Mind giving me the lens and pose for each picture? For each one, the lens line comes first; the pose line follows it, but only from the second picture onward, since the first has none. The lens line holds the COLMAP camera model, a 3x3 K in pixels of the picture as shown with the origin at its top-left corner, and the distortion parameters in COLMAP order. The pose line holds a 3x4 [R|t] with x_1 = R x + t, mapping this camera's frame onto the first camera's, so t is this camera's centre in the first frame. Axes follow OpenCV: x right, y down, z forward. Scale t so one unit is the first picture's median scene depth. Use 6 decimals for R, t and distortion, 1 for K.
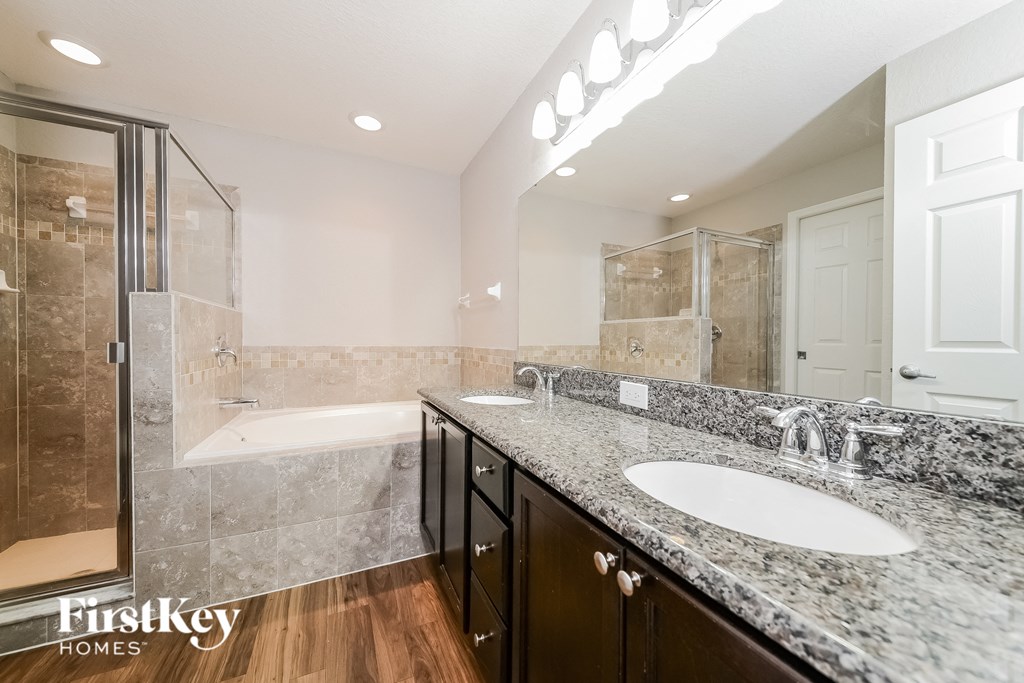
lens RADIAL K [[371.6, 0, 512.0], [0, 371.6, 341.5], [0, 0, 1]] dist [0.000186, 0.000045]
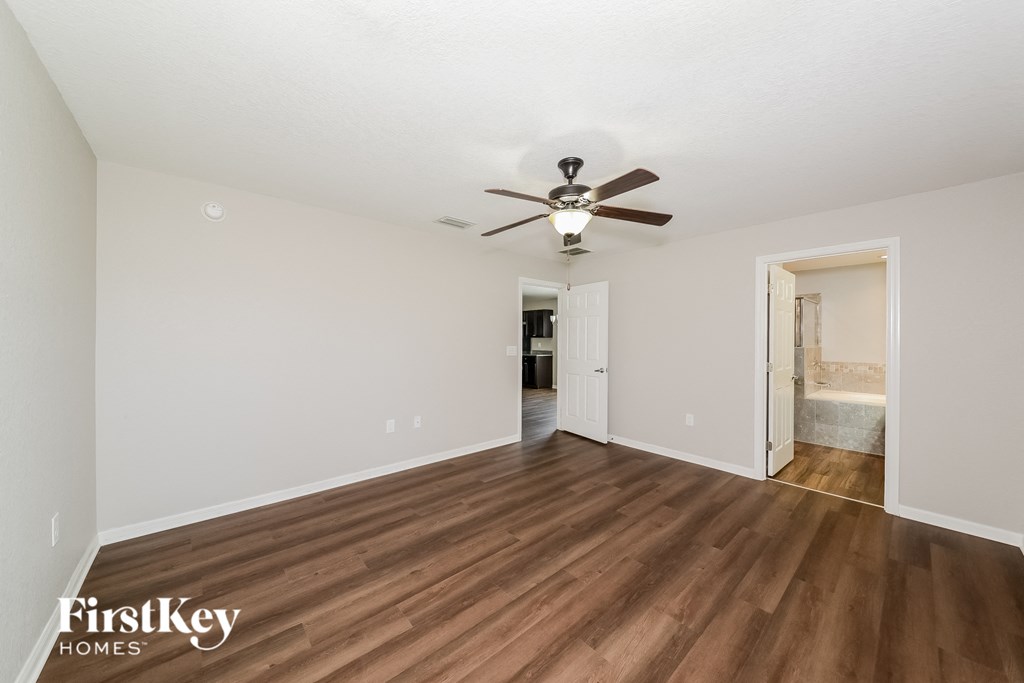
lens RADIAL K [[371.6, 0, 512.0], [0, 371.6, 341.5], [0, 0, 1]] dist [0.000186, 0.000045]
pose [[0.287198, 0.006294, -0.957851, 1.260701], [-0.006404, 0.999969, 0.004650, -0.145497], [0.957850, 0.004798, 0.287229, -2.033863]]
